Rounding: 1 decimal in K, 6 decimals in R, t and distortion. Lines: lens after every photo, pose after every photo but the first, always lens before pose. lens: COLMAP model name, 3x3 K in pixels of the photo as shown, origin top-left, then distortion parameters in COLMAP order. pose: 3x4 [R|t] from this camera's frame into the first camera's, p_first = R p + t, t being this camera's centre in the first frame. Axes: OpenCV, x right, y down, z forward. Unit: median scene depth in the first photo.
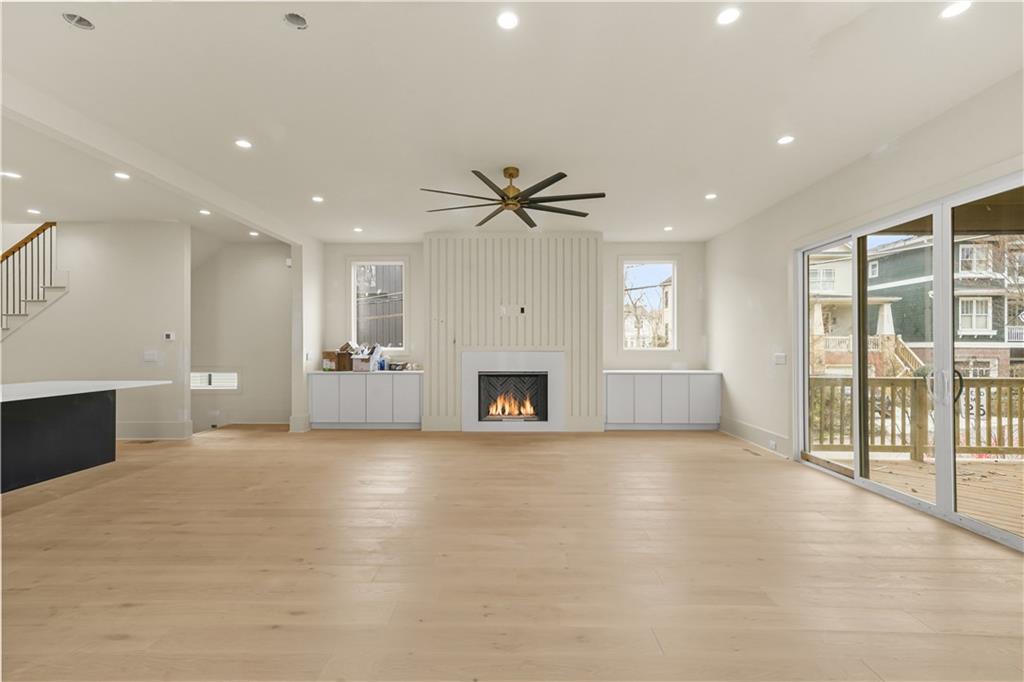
lens RADIAL K [[456.0, 0, 501.4], [0, 456.0, 344.8], [0, 0, 1]] dist [0.014876, 0.000122]
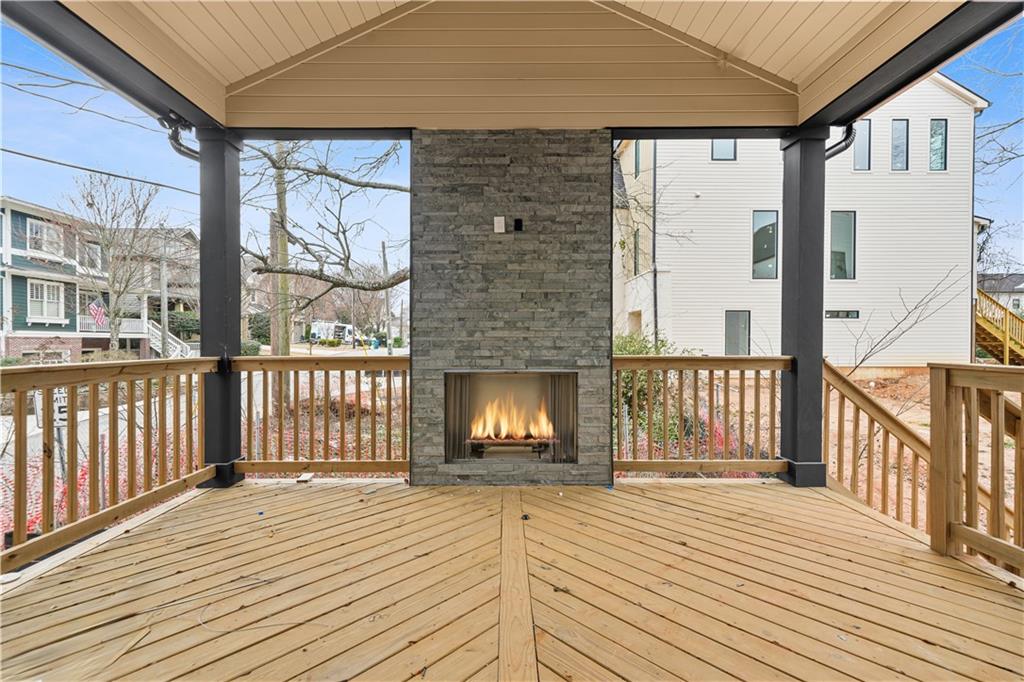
lens RADIAL K [[440.9, 0, 510.1], [0, 440.9, 340.5], [0, 0, 1]] dist [0.008197, 0.000260]
pose [[-0.028528, -0.004195, 0.999584, 0.127077], [-0.001278, 0.999991, 0.004161, 0.008313], [-0.999592, -0.001159, -0.028533, 0.118475]]
